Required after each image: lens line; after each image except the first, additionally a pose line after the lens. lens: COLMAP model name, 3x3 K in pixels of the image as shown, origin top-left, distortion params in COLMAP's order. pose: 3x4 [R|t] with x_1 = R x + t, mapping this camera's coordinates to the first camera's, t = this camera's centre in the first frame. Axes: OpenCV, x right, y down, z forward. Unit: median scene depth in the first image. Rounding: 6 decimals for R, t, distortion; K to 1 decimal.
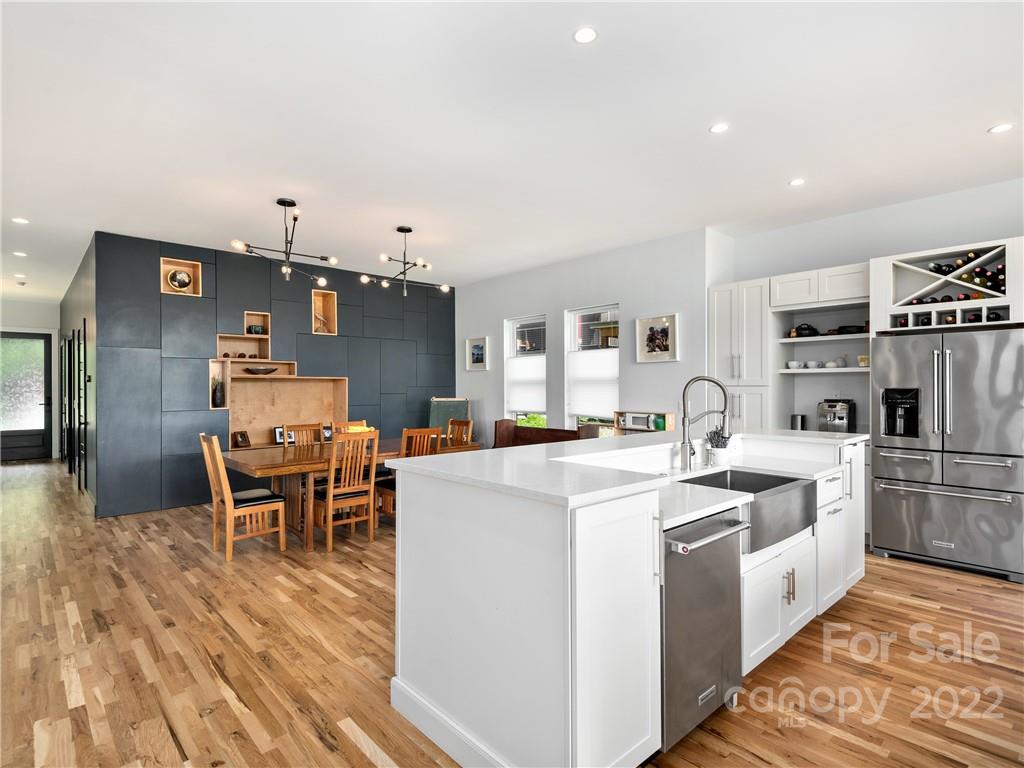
lens RADIAL K [[526.5, 0, 512.0], [0, 526.5, 384.0], [0, 0, 1]] dist [0.046376, -0.036818]
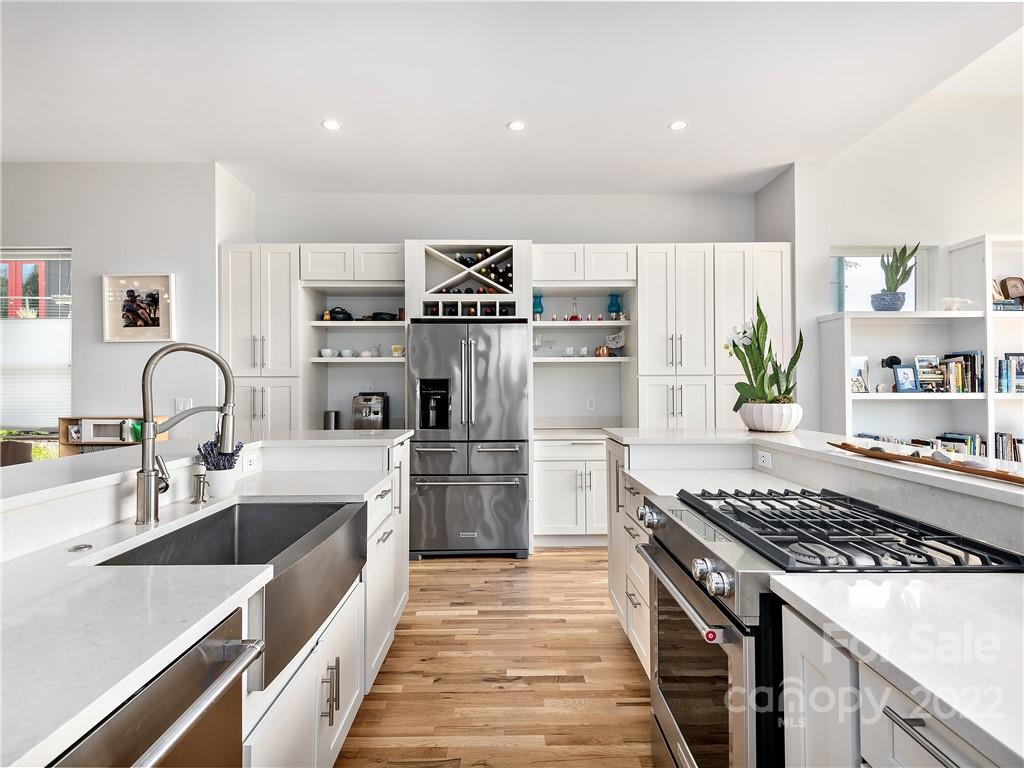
lens RADIAL K [[526.5, 0, 512.0], [0, 526.5, 384.0], [0, 0, 1]] dist [0.046376, -0.036818]
pose [[0.670908, 0.001389, 0.741539, 0.126466], [-0.001142, 0.999999, -0.000840, 0.018469], [-0.741539, -0.000284, 0.670909, 0.269175]]
